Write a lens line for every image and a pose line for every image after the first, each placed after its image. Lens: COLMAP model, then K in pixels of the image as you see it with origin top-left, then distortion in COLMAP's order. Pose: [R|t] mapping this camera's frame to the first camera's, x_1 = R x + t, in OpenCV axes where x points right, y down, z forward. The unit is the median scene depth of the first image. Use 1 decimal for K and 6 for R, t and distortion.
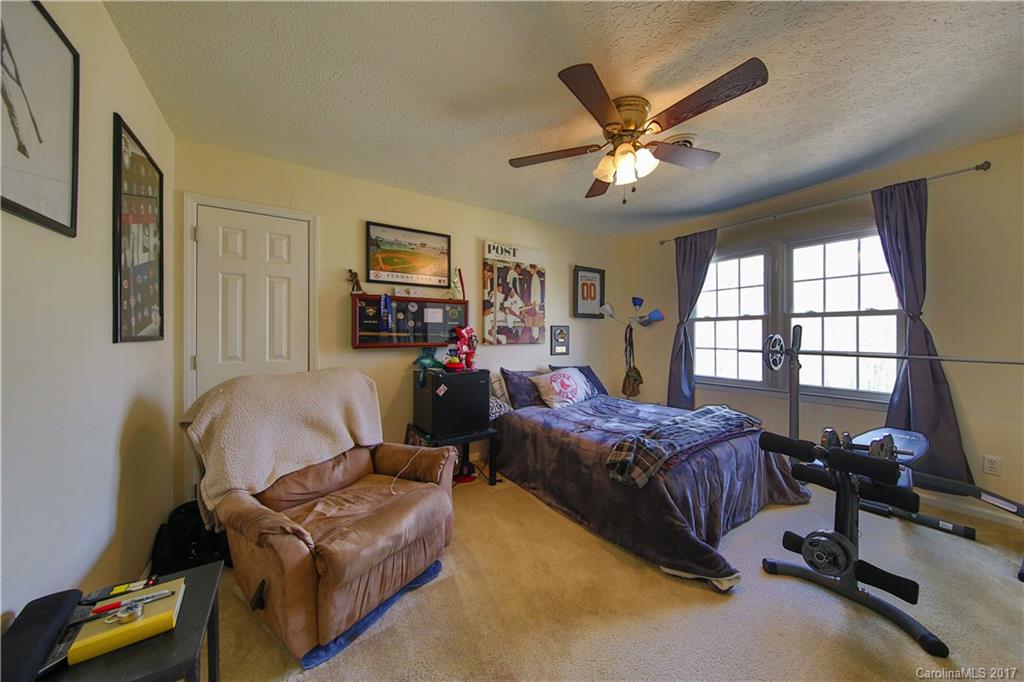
lens RADIAL K [[349.4, 0, 509.9], [0, 349.4, 332.4], [0, 0, 1]] dist [-0.000343, -0.000082]
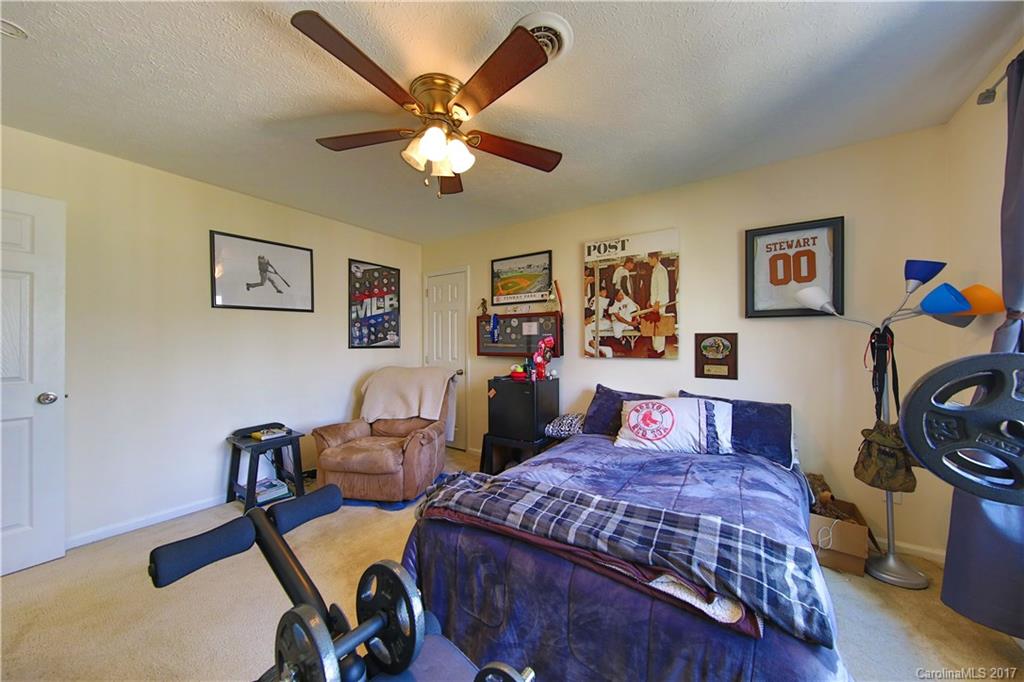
lens RADIAL K [[349.4, 0, 516.7], [0, 349.4, 340.4], [0, 0, 1]] dist [-0.000343, -0.000082]
pose [[0.372198, -0.010385, -0.928095, 0.696634], [0.001999, 0.999944, -0.010387, 0.000788], [0.928151, 0.002010, 0.372198, 0.486143]]
